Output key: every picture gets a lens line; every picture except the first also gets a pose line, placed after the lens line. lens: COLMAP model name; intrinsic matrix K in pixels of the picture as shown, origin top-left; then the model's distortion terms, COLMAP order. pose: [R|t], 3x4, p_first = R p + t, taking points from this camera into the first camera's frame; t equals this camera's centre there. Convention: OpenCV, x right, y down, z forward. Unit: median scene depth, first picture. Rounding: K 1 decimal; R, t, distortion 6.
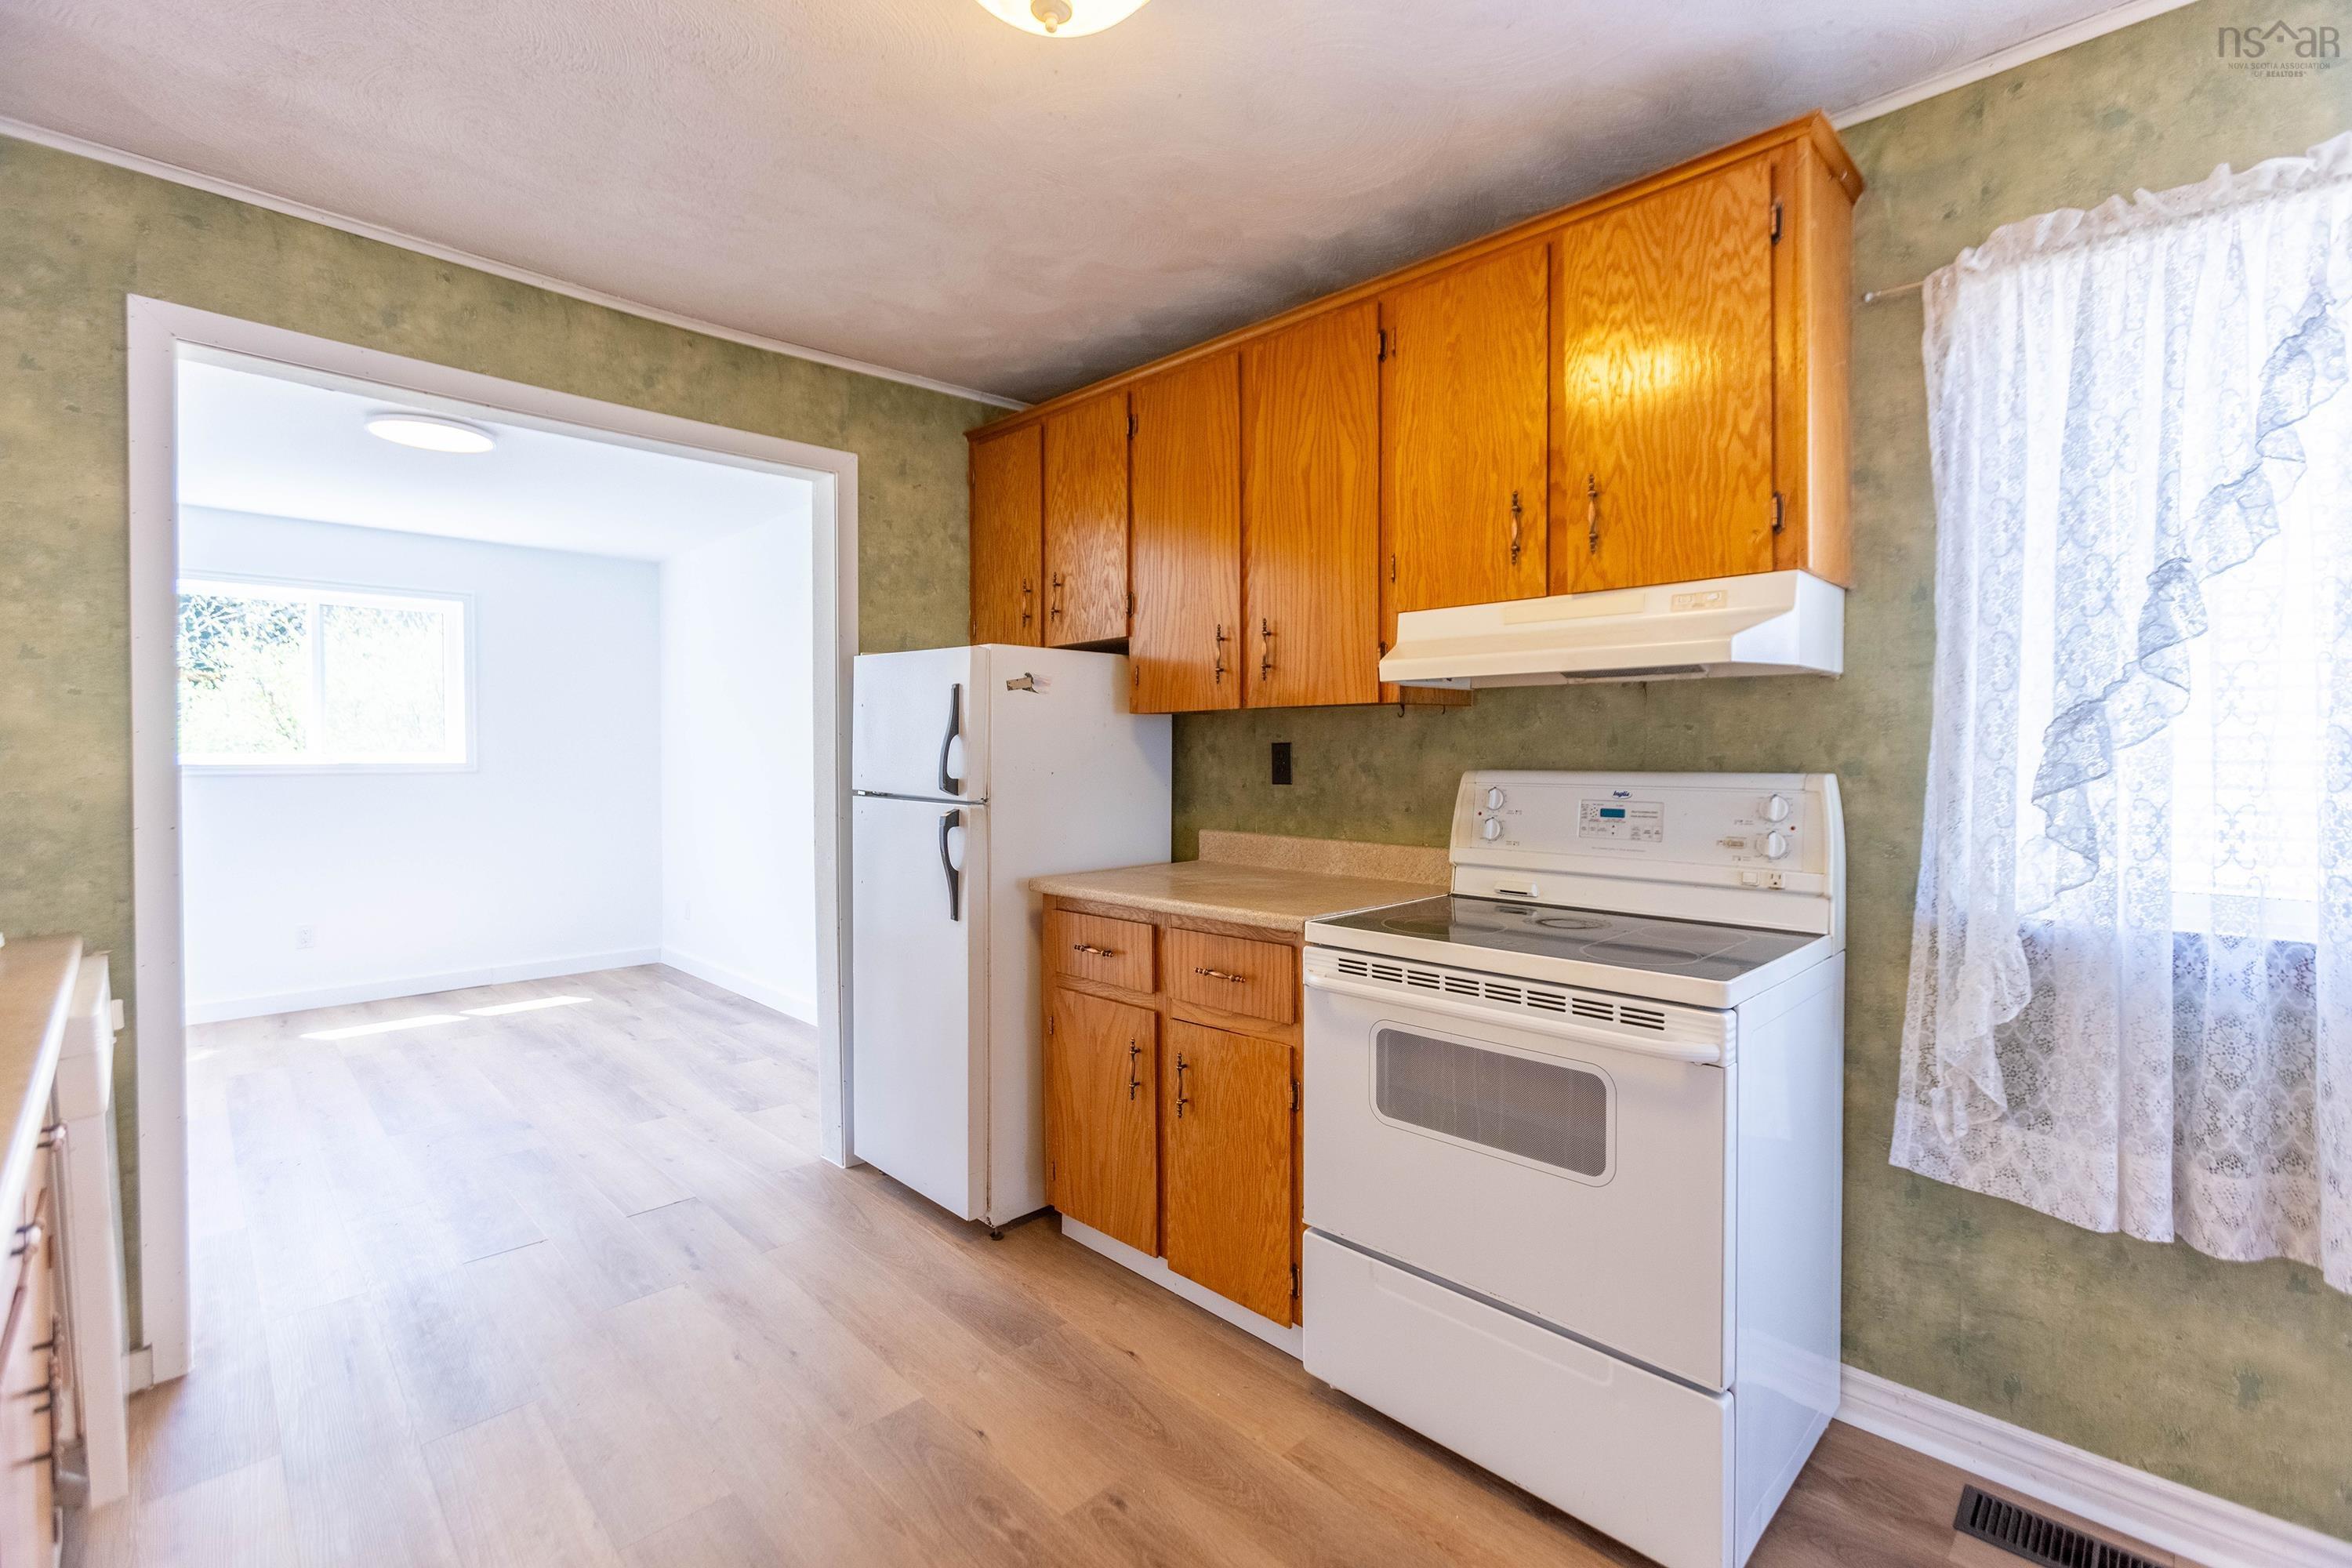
lens RADIAL K [[1035.6, 0, 1175.4], [0, 1035.6, 764.2], [0, 0, 1]] dist [-0.003184, 0.002149]
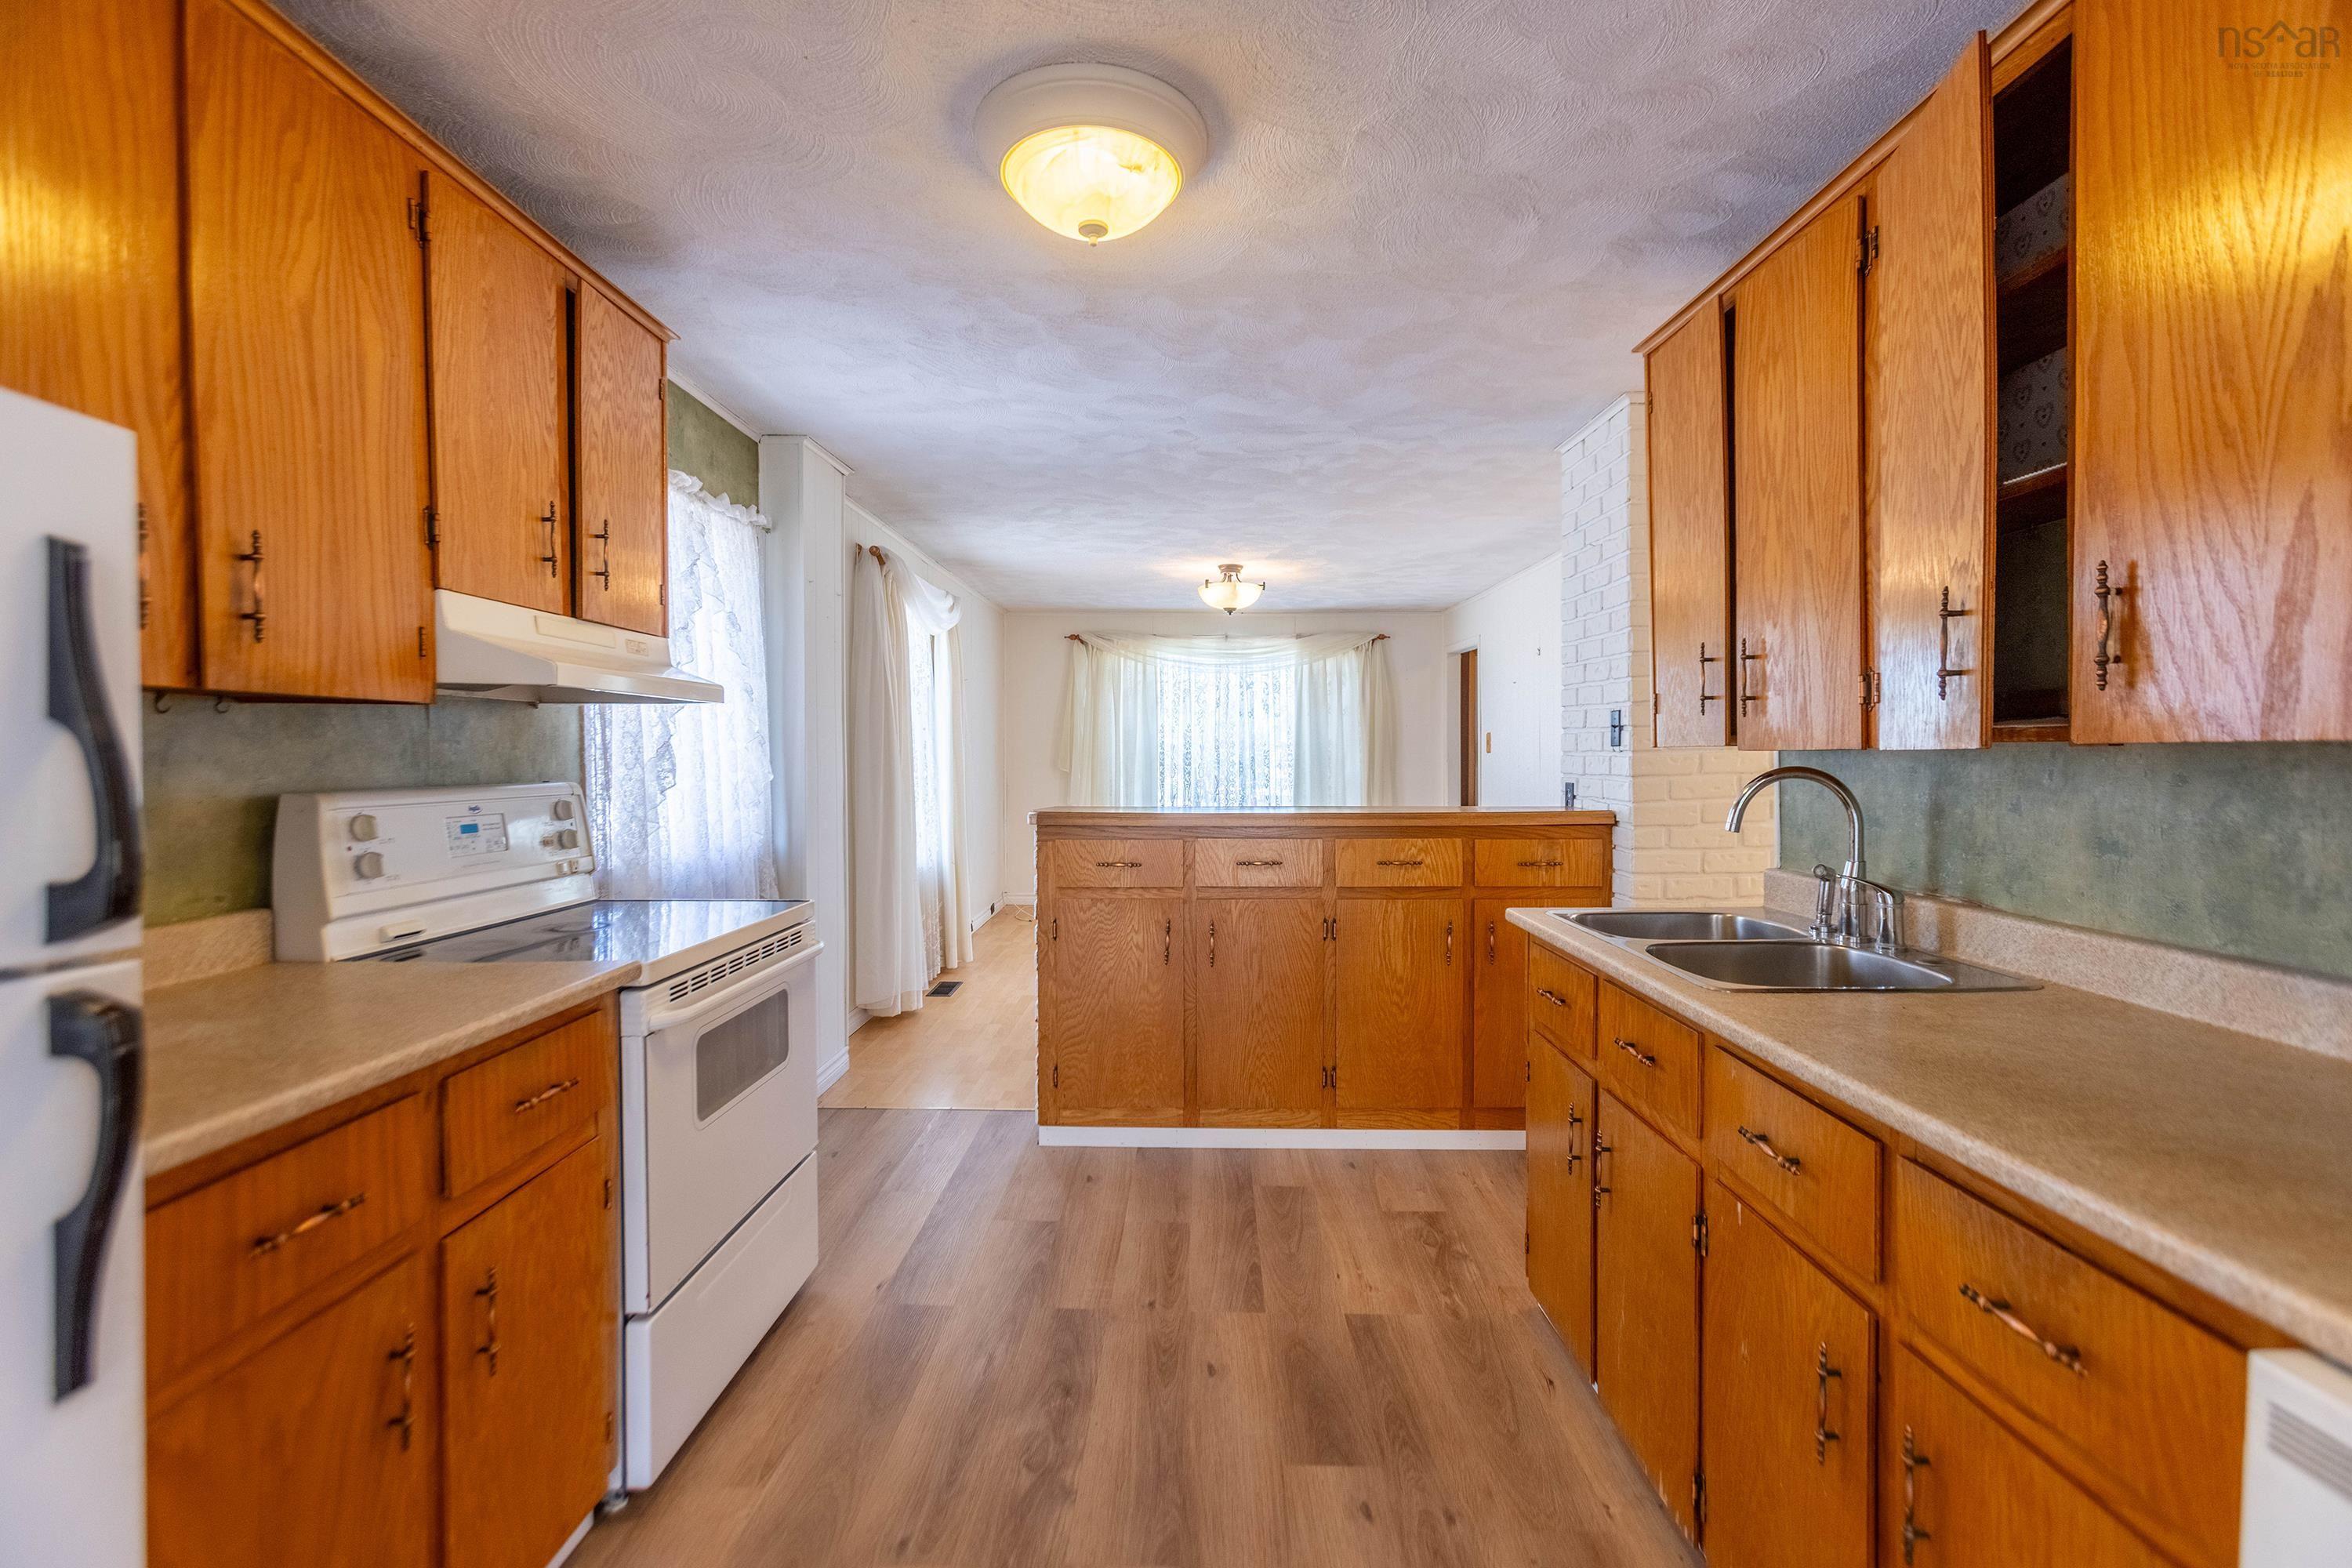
lens RADIAL K [[1035.6, 0, 1181.3], [0, 1035.6, 766.2], [0, 0, 1]] dist [-0.003184, 0.002149]
pose [[-0.697080, -0.005175, 0.716975, -0.593695], [0.014865, 0.999655, 0.021667, -0.018421], [-0.716840, 0.025762, -0.696762, 0.942640]]
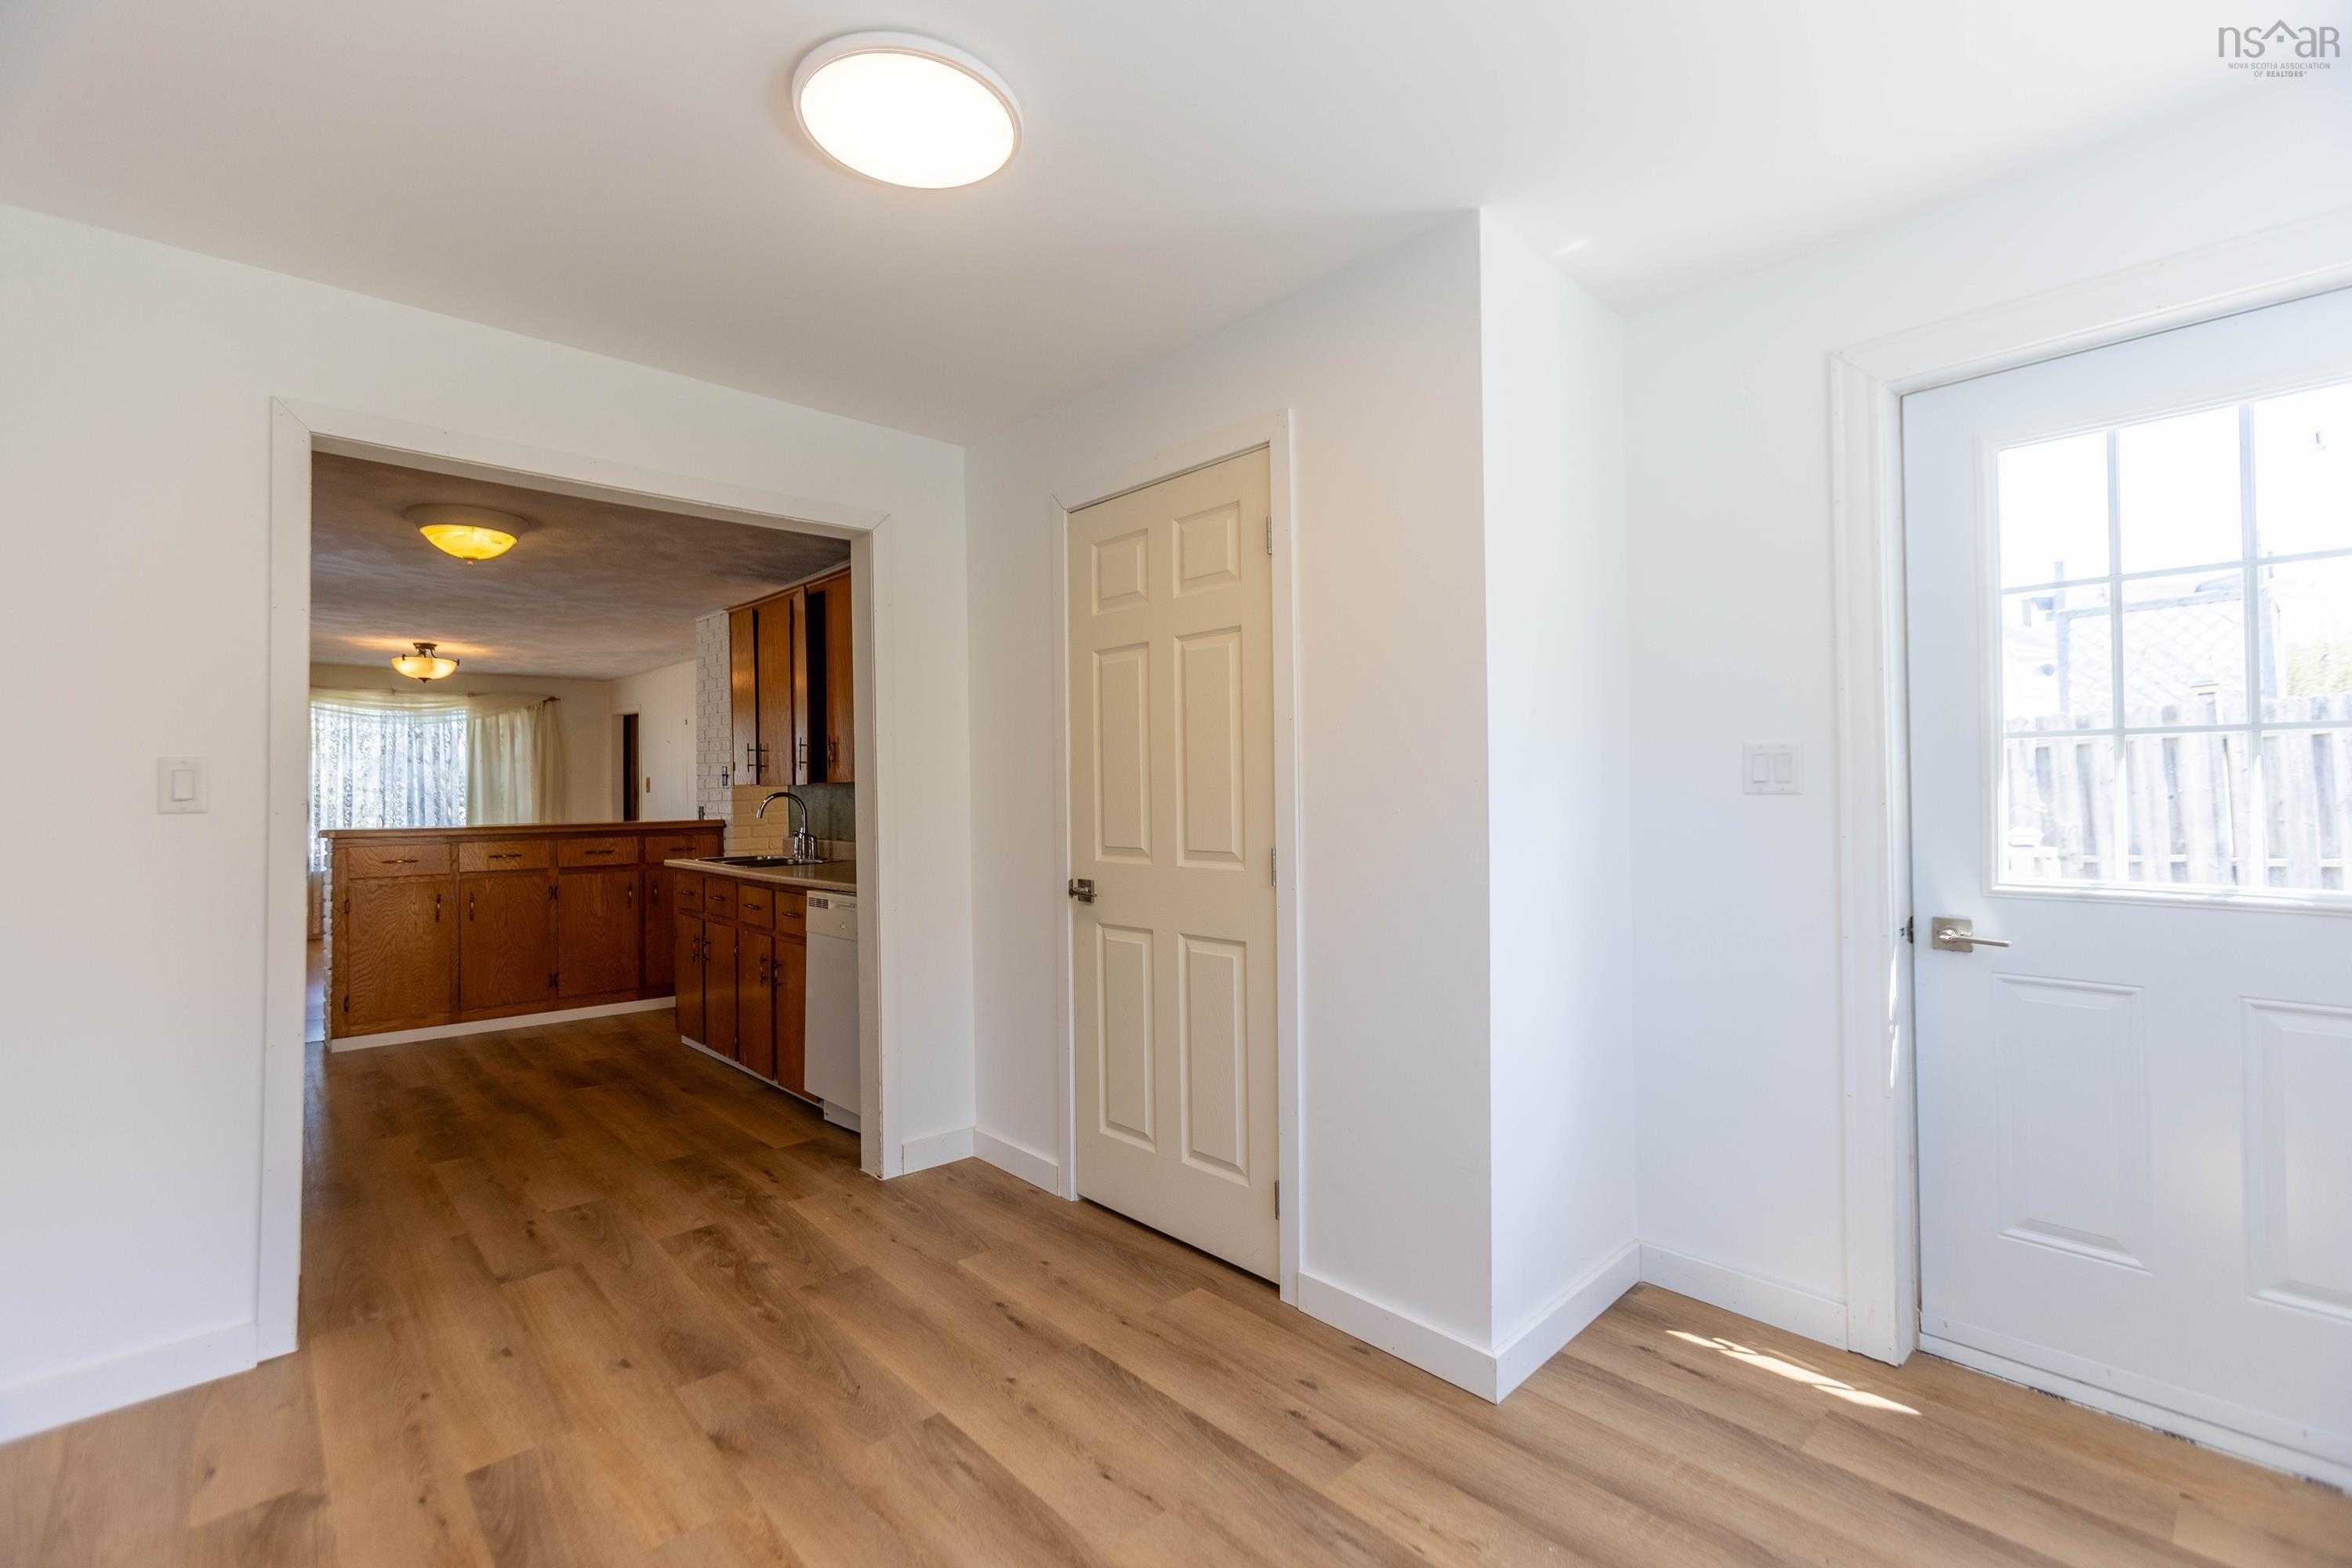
lens RADIAL K [[1035.6, 0, 1190.9], [0, 1035.6, 783.4], [0, 0, 1]] dist [-0.003184, 0.002149]
pose [[-0.999682, 0.013655, 0.021211, -1.174672], [0.013806, 0.999880, 0.006977, -0.014922], [-0.021113, 0.007267, -0.999751, 2.031852]]
